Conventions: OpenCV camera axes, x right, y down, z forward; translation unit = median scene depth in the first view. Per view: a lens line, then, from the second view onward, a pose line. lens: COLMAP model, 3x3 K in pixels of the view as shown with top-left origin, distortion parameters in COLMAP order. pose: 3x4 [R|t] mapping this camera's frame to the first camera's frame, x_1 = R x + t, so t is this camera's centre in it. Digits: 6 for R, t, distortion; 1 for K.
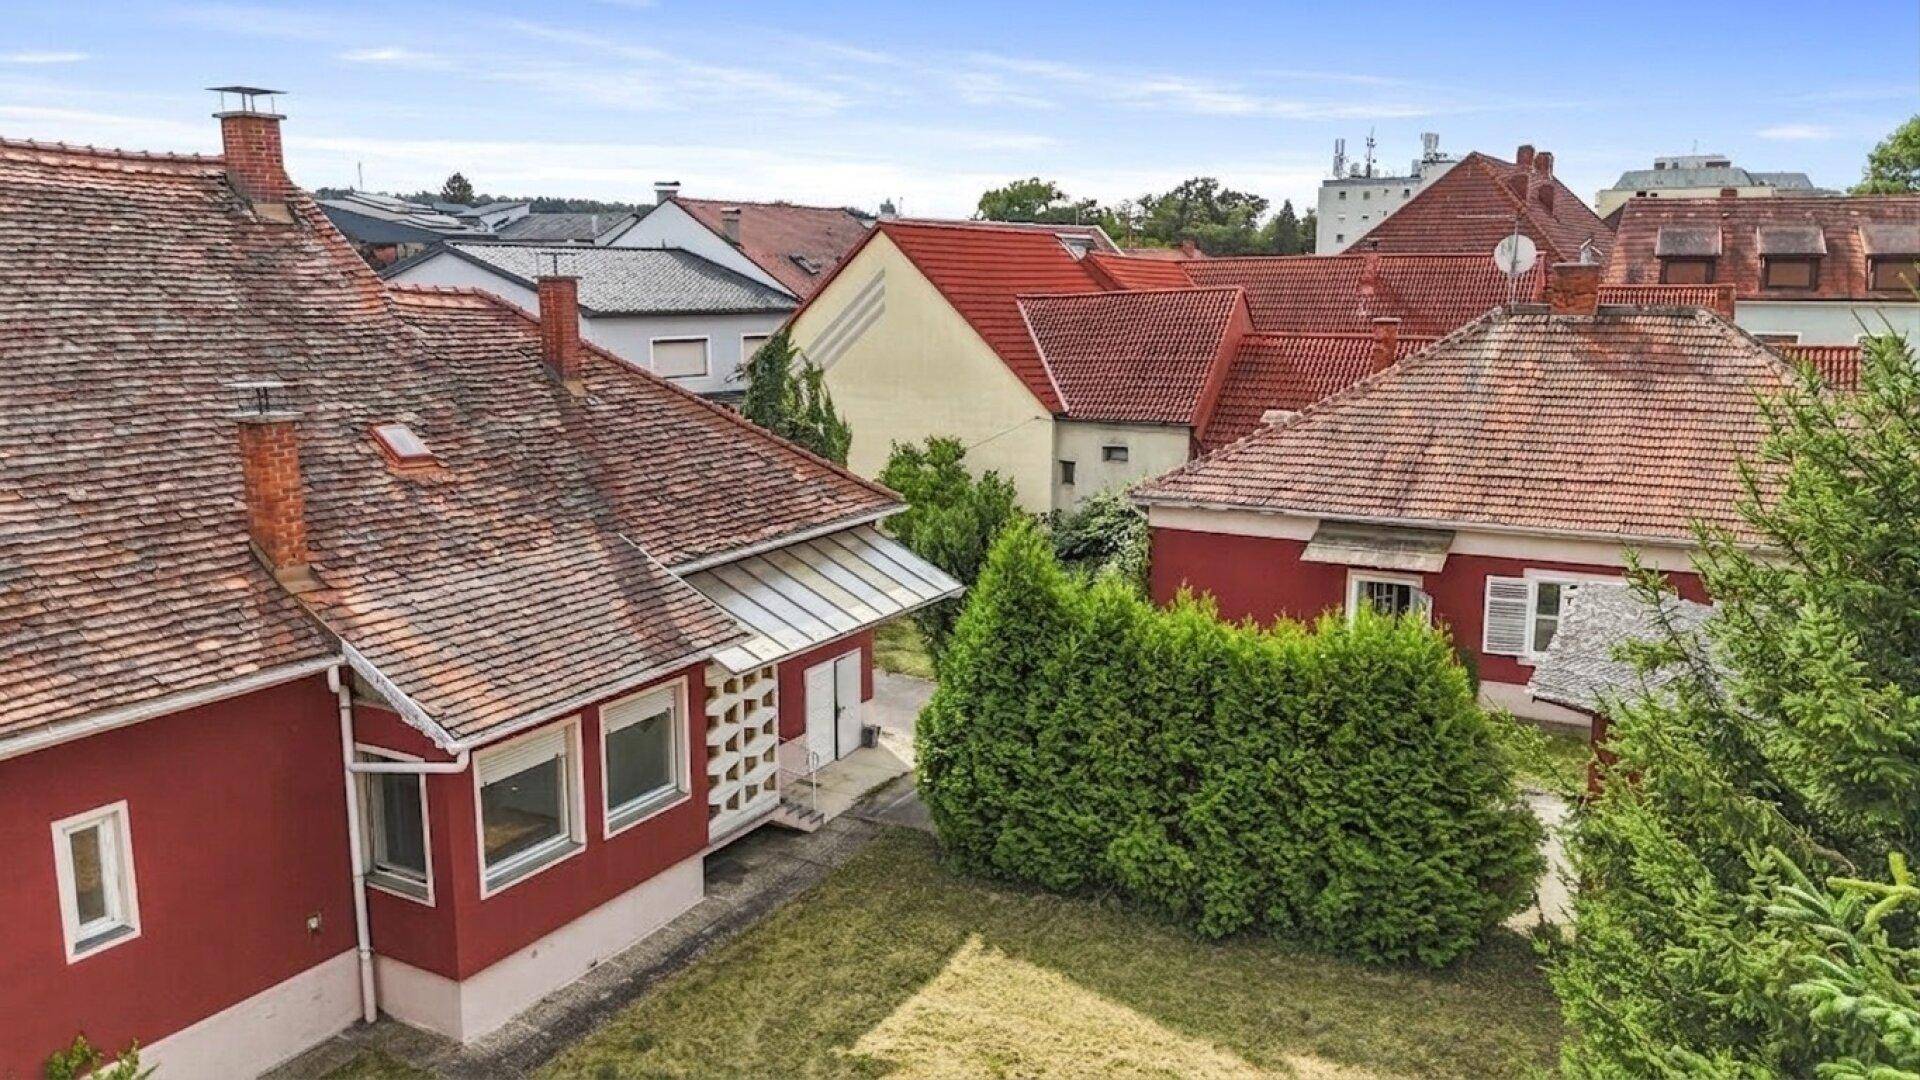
lens RADIAL K [[1433.4, 0, 968.9], [0, 1433.4, 542.9], [0, 0, 1]] dist [0.086568, -0.083919]
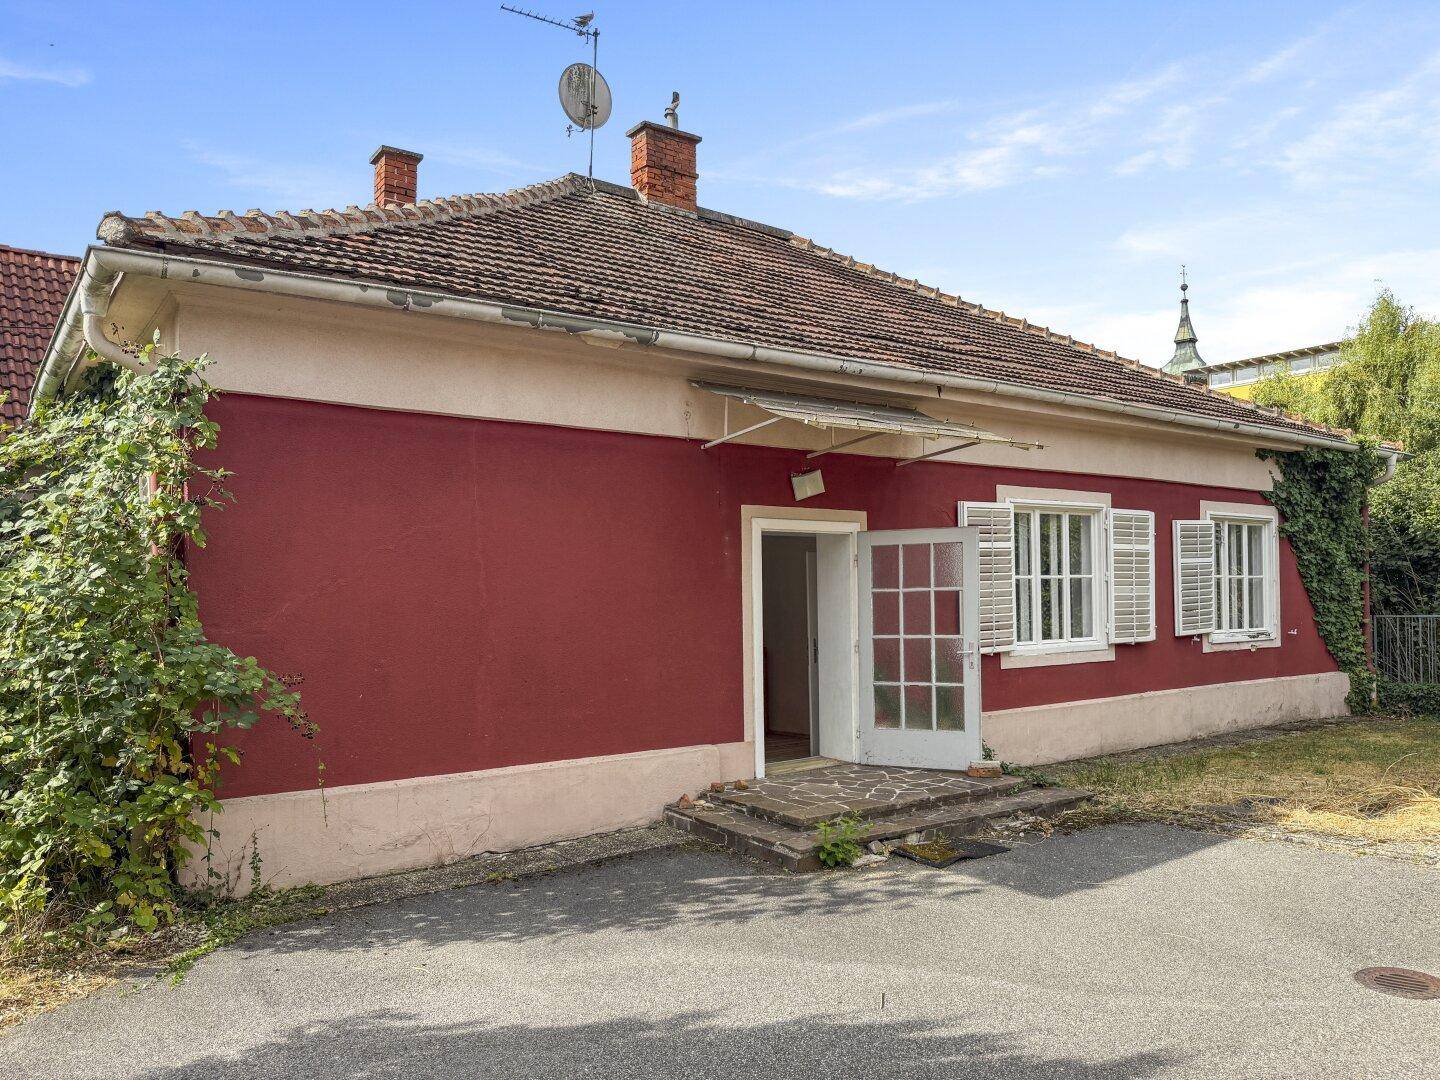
lens RADIAL K [[1071.6, 0, 724.3], [0, 1071.6, 546.3], [0, 0, 1]] dist [0.000541, -0.001628]
pose [[0.443556, 0.019509, 0.896034, -0.024101], [0.176058, 0.978387, -0.108454, 0.088136], [-0.878784, 0.205859, 0.430535, 1.244693]]
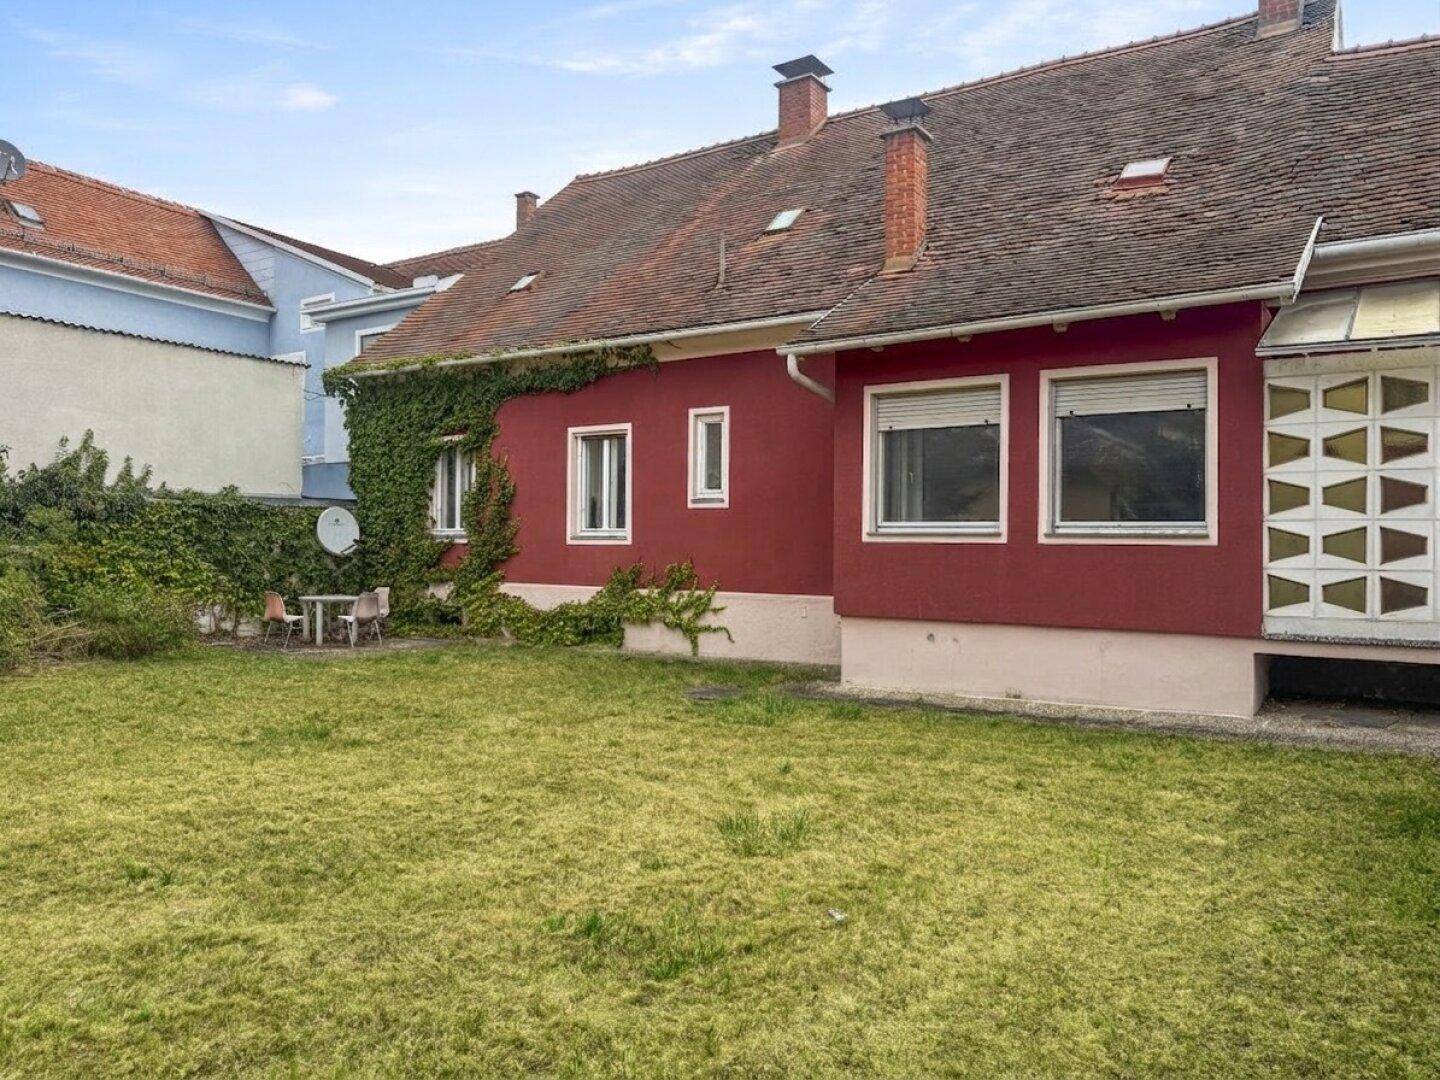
lens RADIAL K [[1071.6, 0, 724.3], [0, 1071.6, 546.3], [0, 0, 1]] dist [0.000541, -0.001628]
pose [[-0.103009, 0.003485, -0.994674, 0.318216], [-0.190222, 0.981468, 0.023139, 0.199578], [0.976322, 0.191593, -0.100437, 0.783545]]
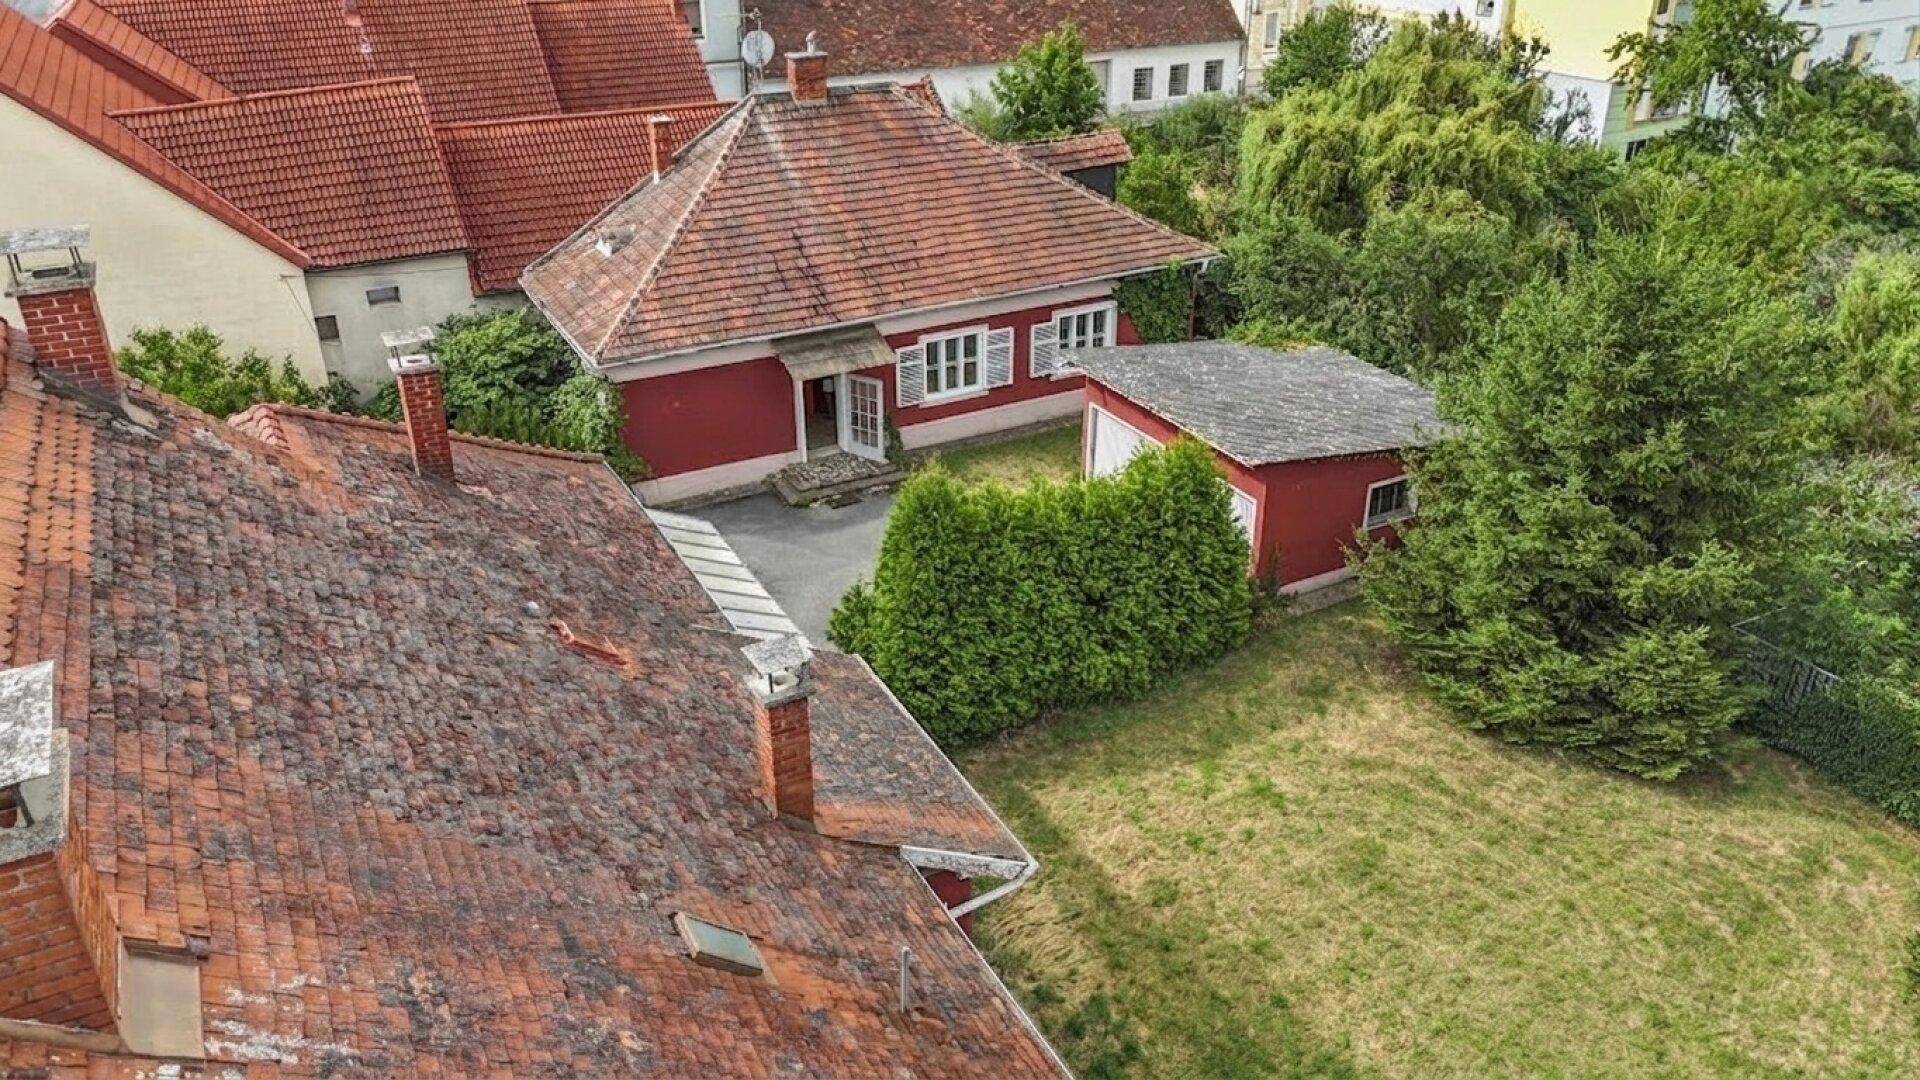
lens RADIAL K [[1433.4, 0, 968.9], [0, 1433.4, 542.9], [0, 0, 1]] dist [0.086568, -0.083919]
pose [[0.558316, -0.389287, 0.732624, -0.788122], [0.162769, 0.917312, 0.363380, -0.359107], [-0.813504, -0.083632, 0.575514, 0.302256]]
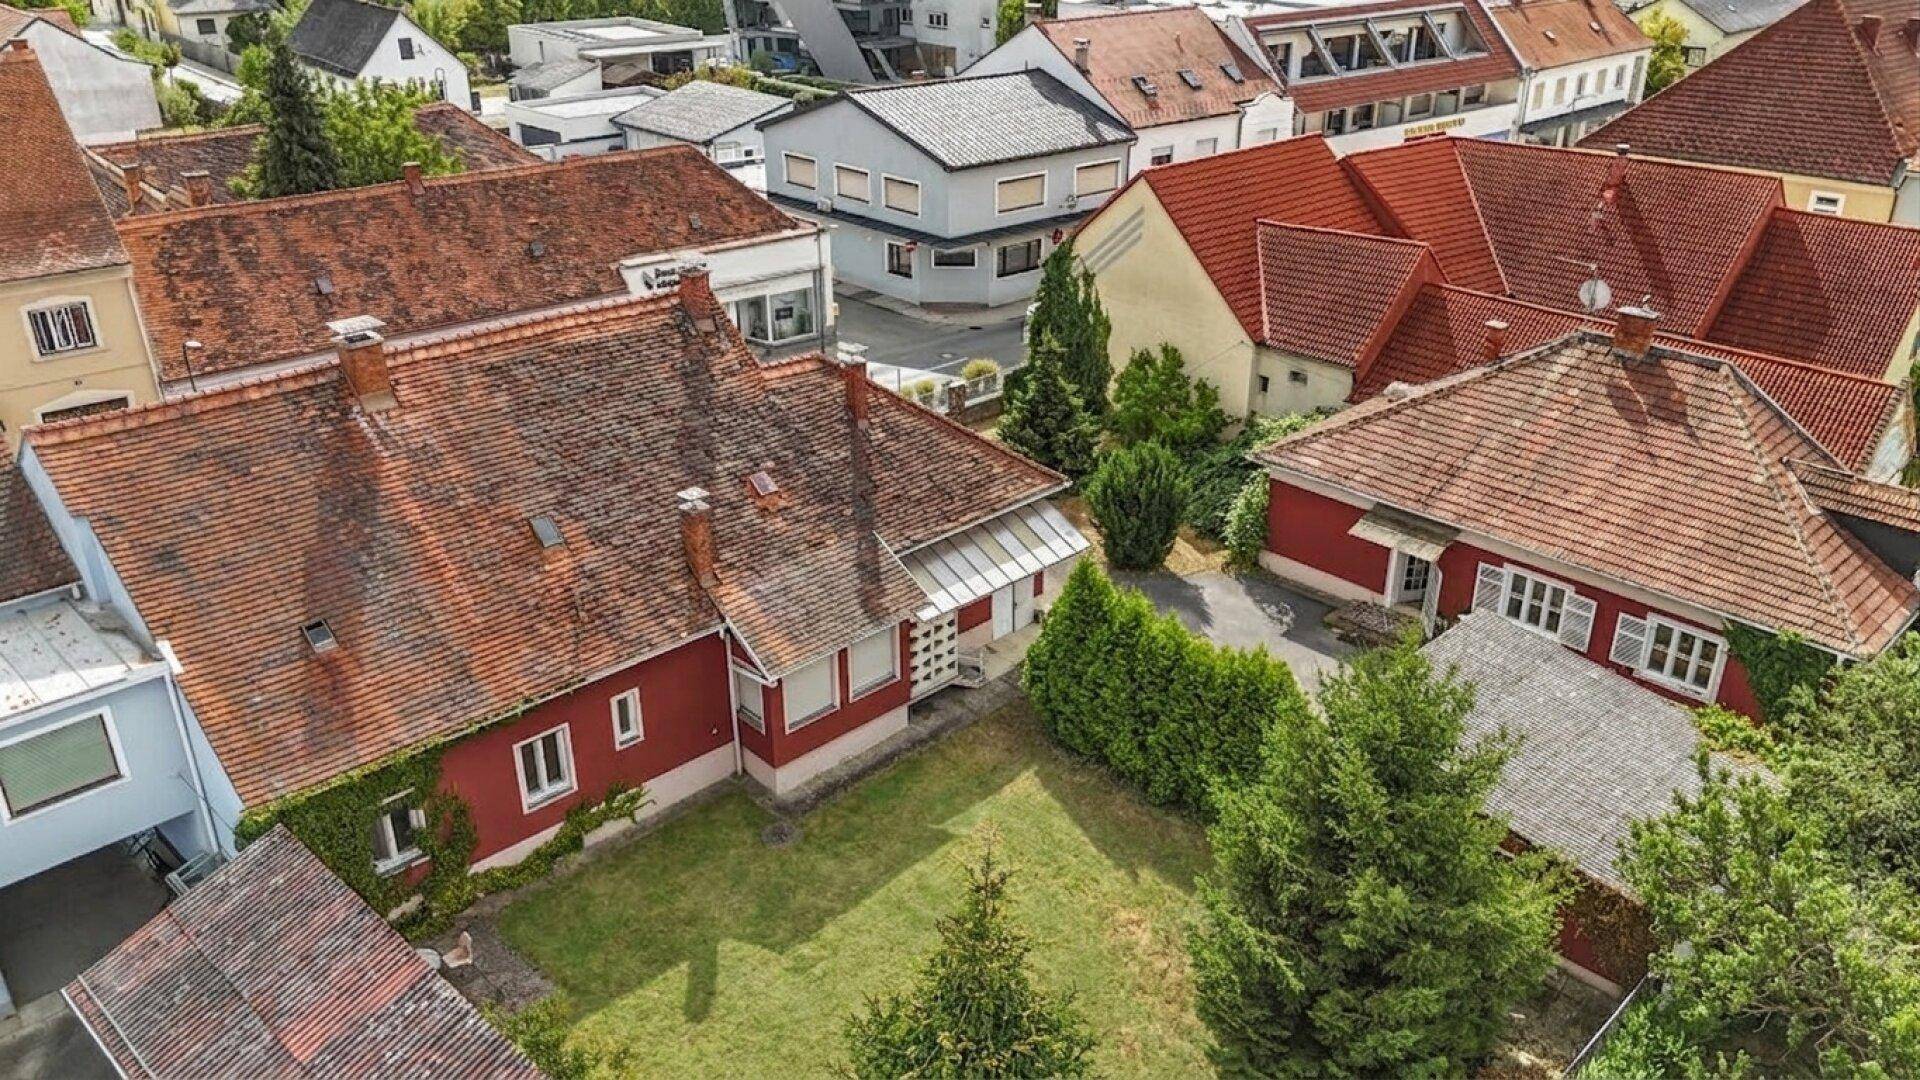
lens RADIAL K [[1433.4, 0, 968.9], [0, 1433.4, 542.9], [0, 0, 1]] dist [0.086568, -0.083919]
pose [[0.953668, 0.134307, -0.269218, 0.355858], [-0.056744, 0.959063, 0.277451, -0.493674], [0.295460, -0.249320, 0.922249, -0.625868]]
